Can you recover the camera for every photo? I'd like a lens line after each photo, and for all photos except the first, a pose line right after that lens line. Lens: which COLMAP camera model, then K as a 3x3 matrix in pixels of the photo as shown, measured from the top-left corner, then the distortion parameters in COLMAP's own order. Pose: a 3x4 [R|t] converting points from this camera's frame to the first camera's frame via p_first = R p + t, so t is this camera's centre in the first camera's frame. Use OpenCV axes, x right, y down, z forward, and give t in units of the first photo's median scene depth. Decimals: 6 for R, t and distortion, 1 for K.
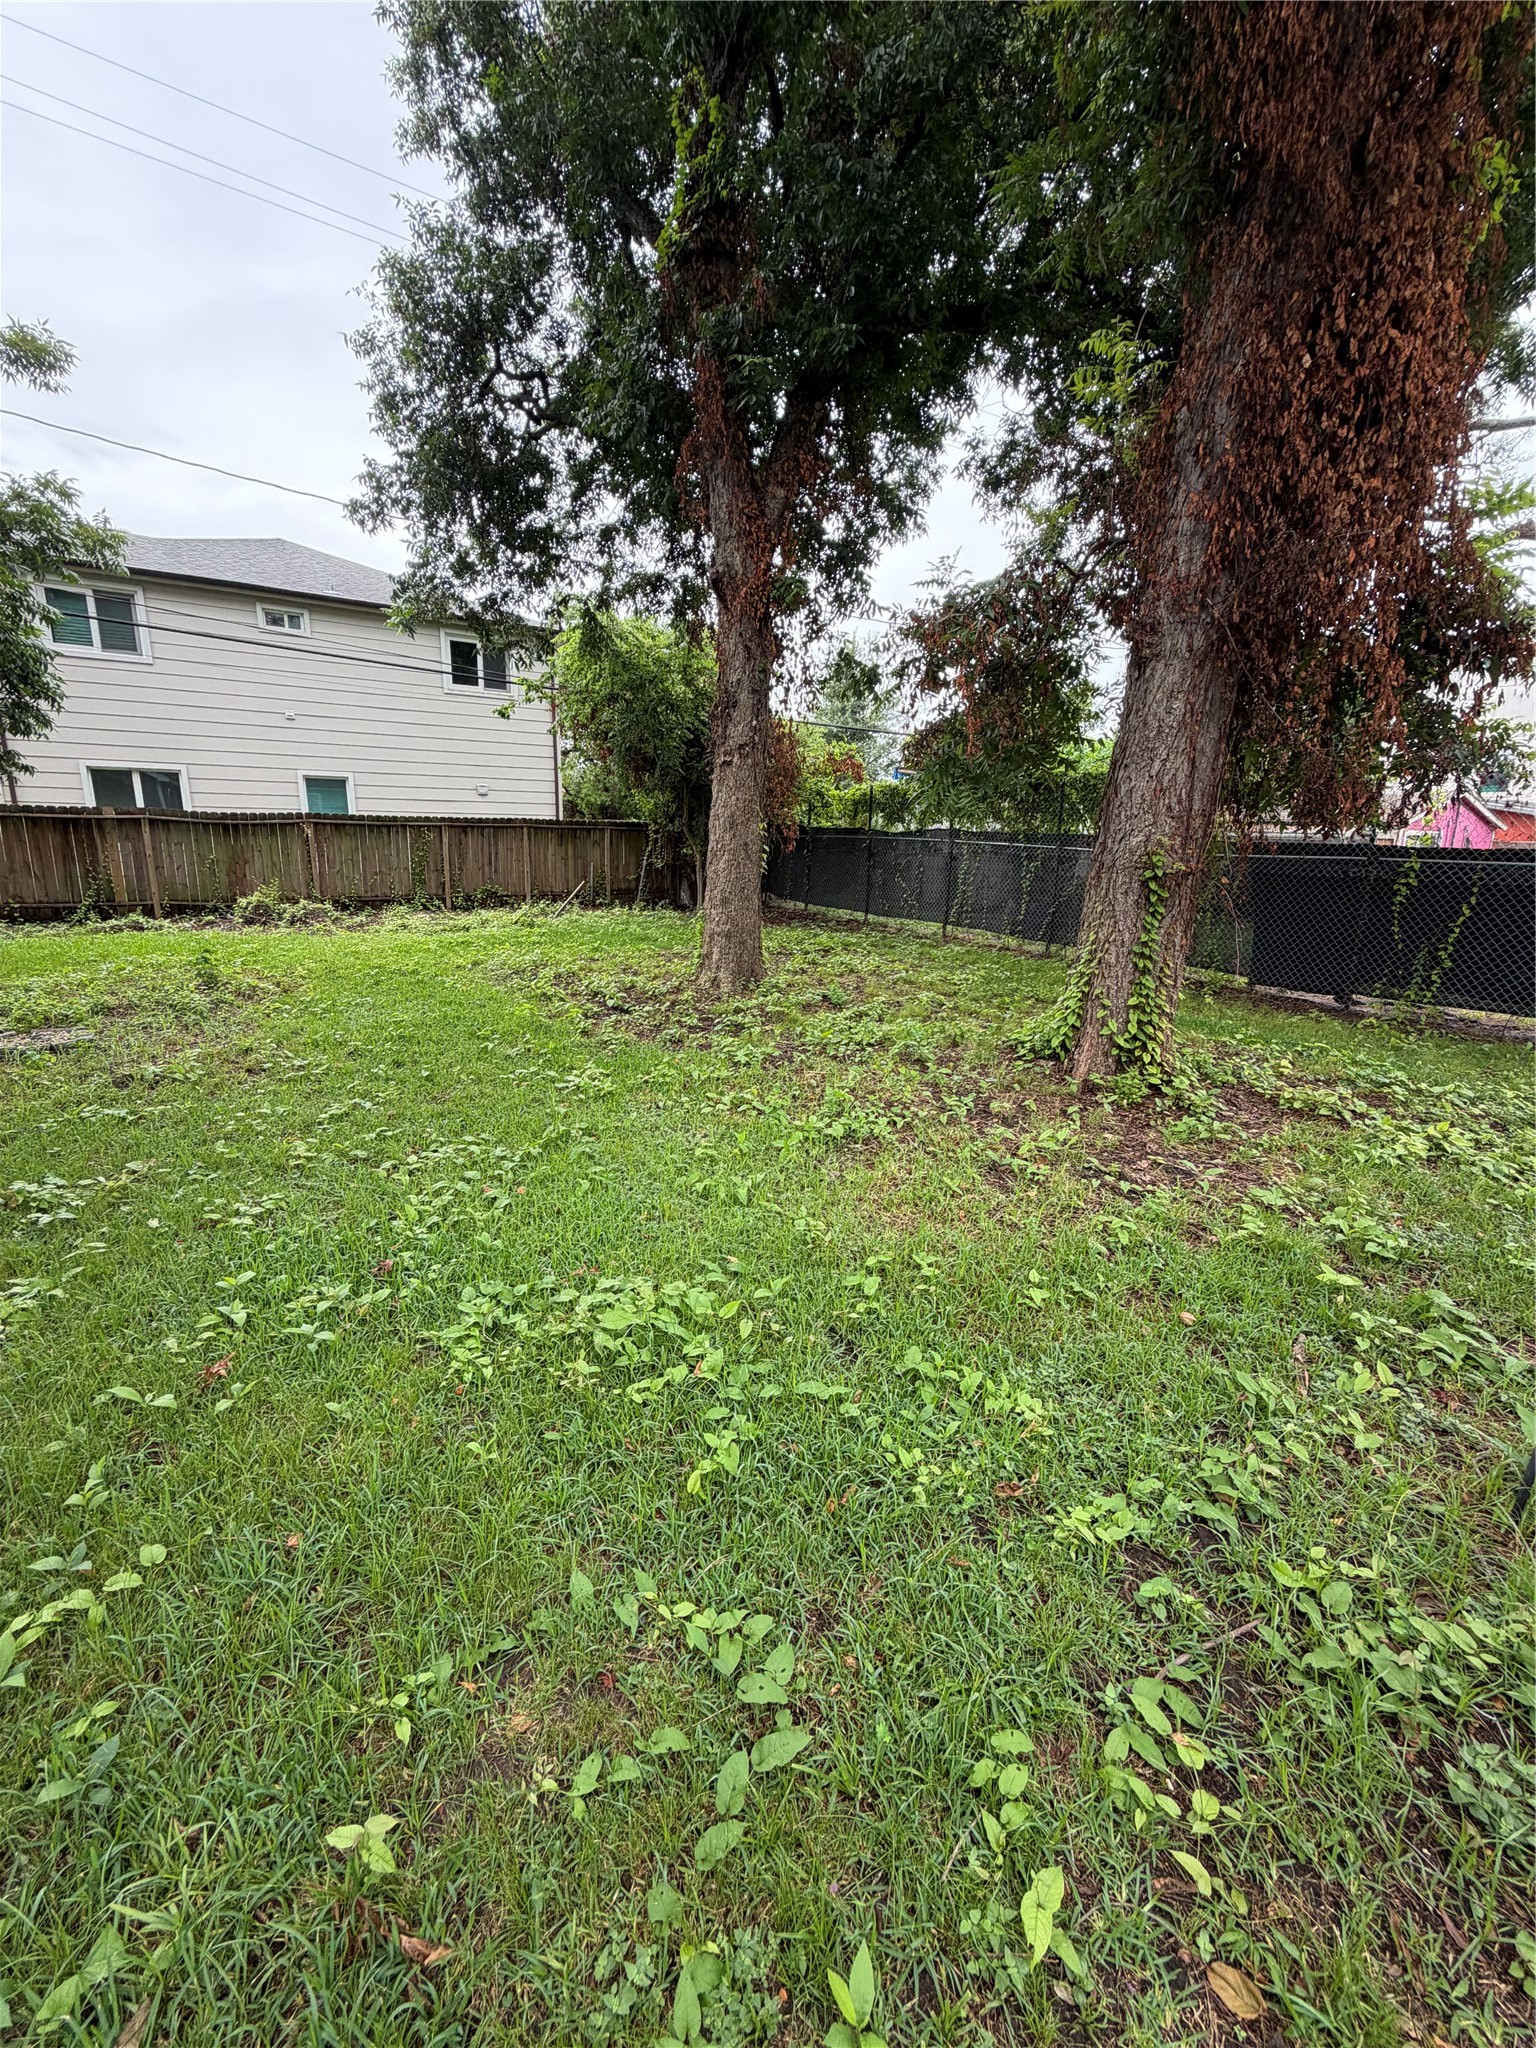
lens RADIAL K [[823.3, 0, 768.7], [0, 823.3, 1022.7], [0, 0, 1]] dist [0.001602, 0.001051]
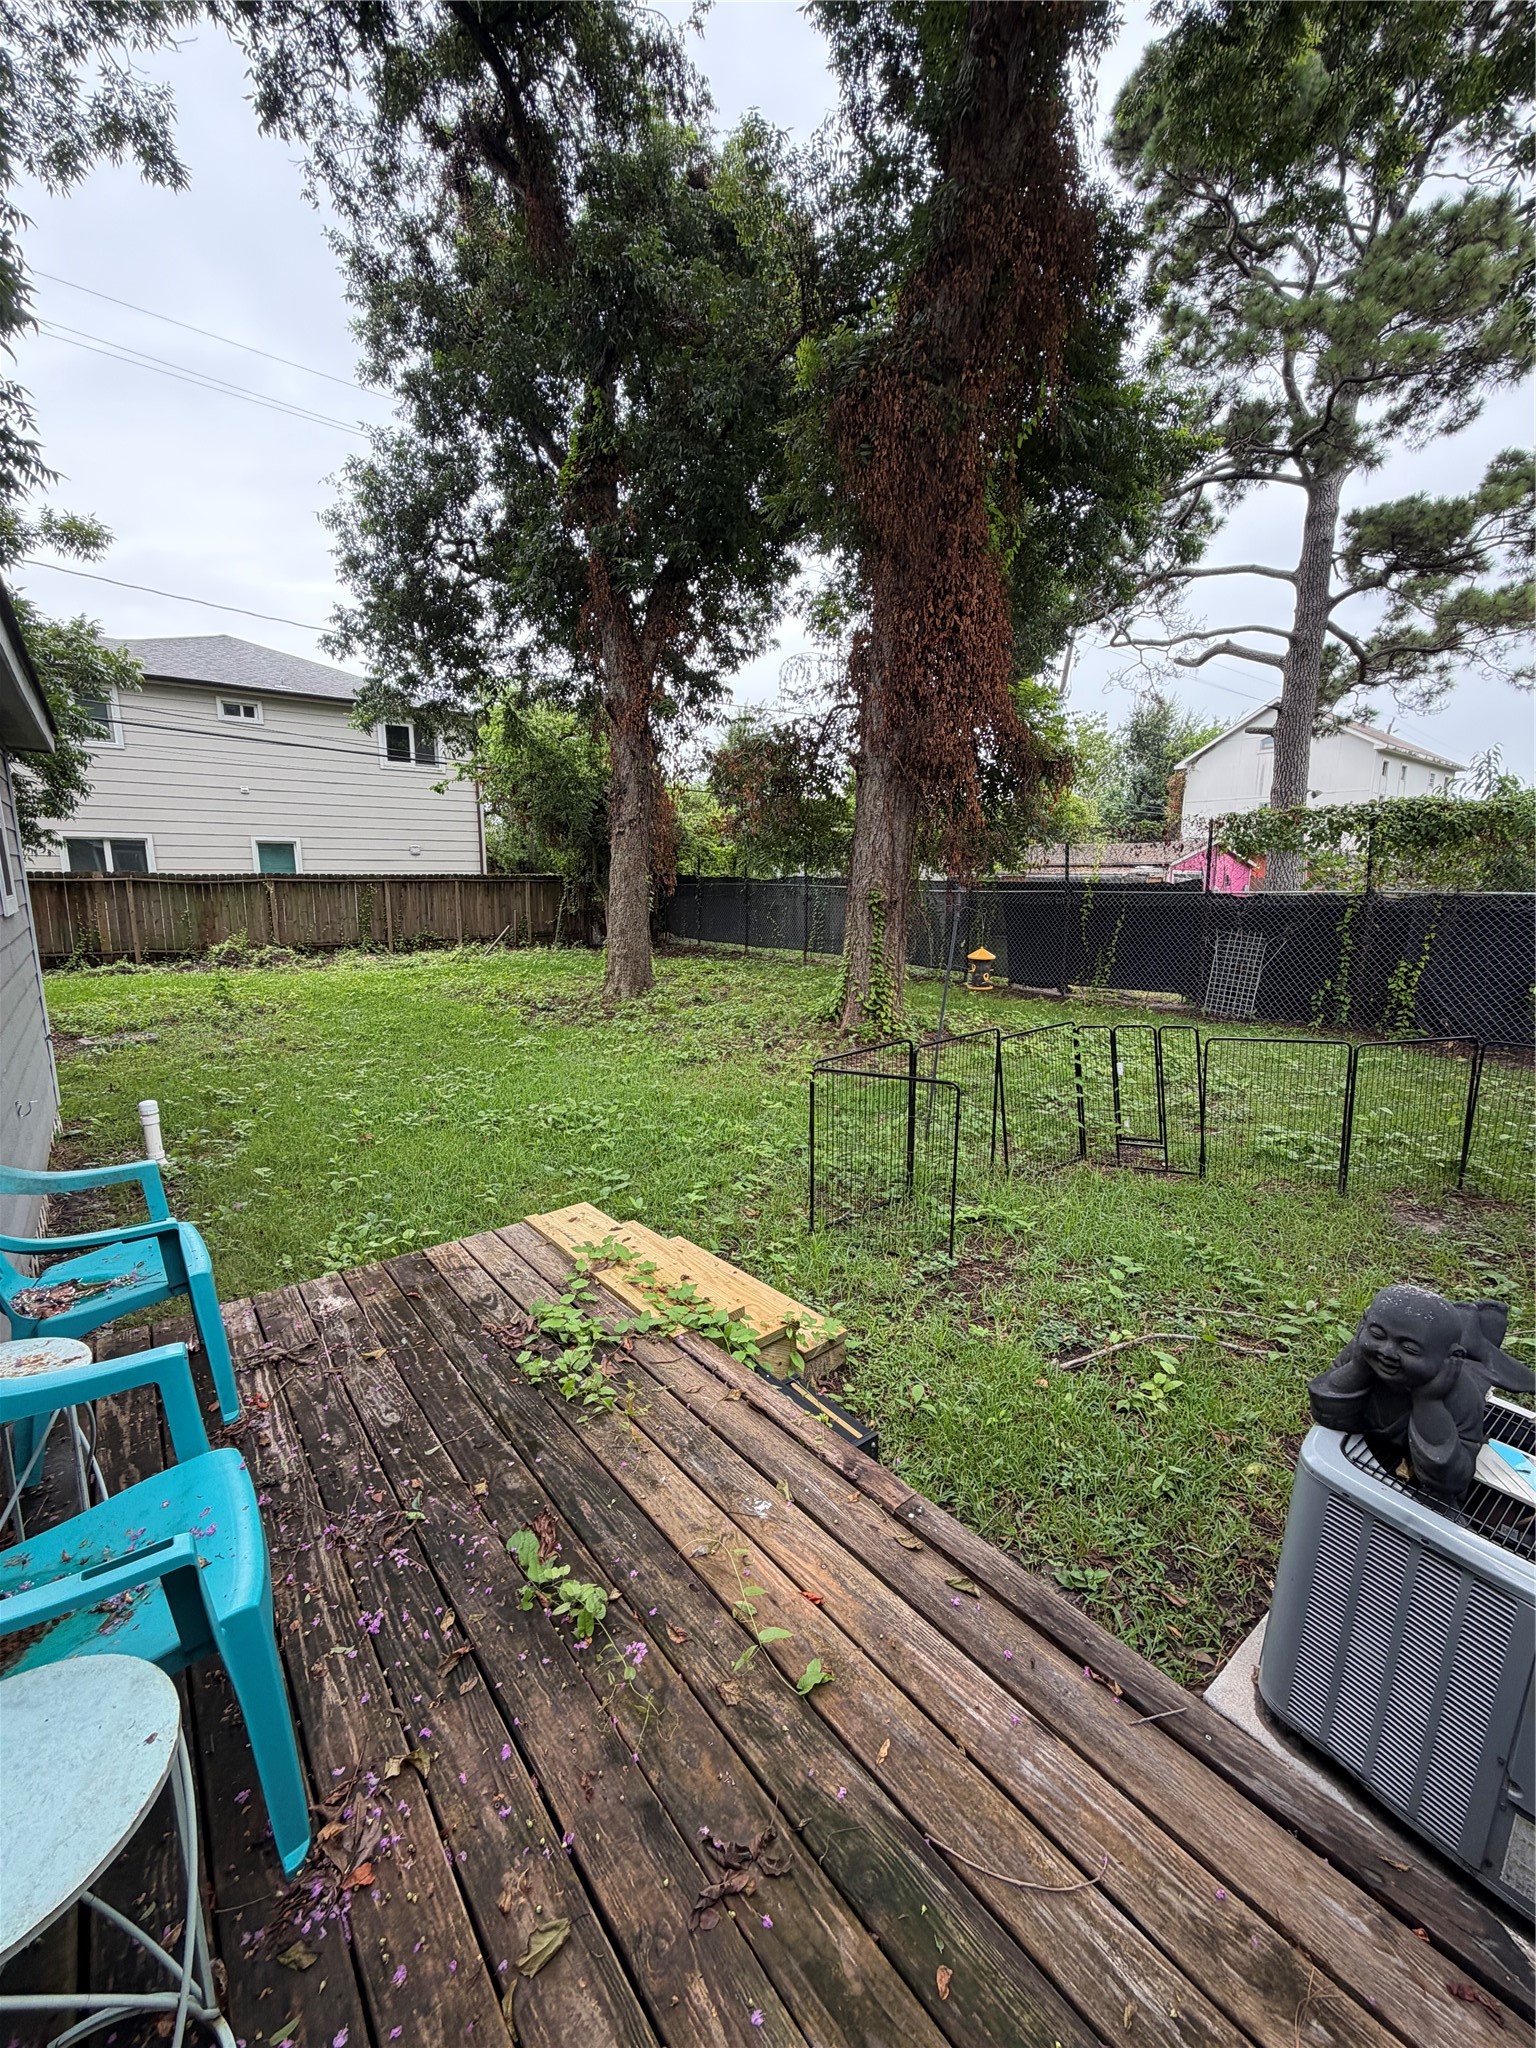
lens RADIAL K [[823.3, 0, 768.5], [0, 823.3, 1020.8], [0, 0, 1]] dist [0.001602, 0.001051]
pose [[0.994663, -0.036084, 0.096662, 0.037606], [0.041731, 0.997499, -0.057054, 0.065300], [-0.094361, 0.060783, 0.993681, -0.278329]]
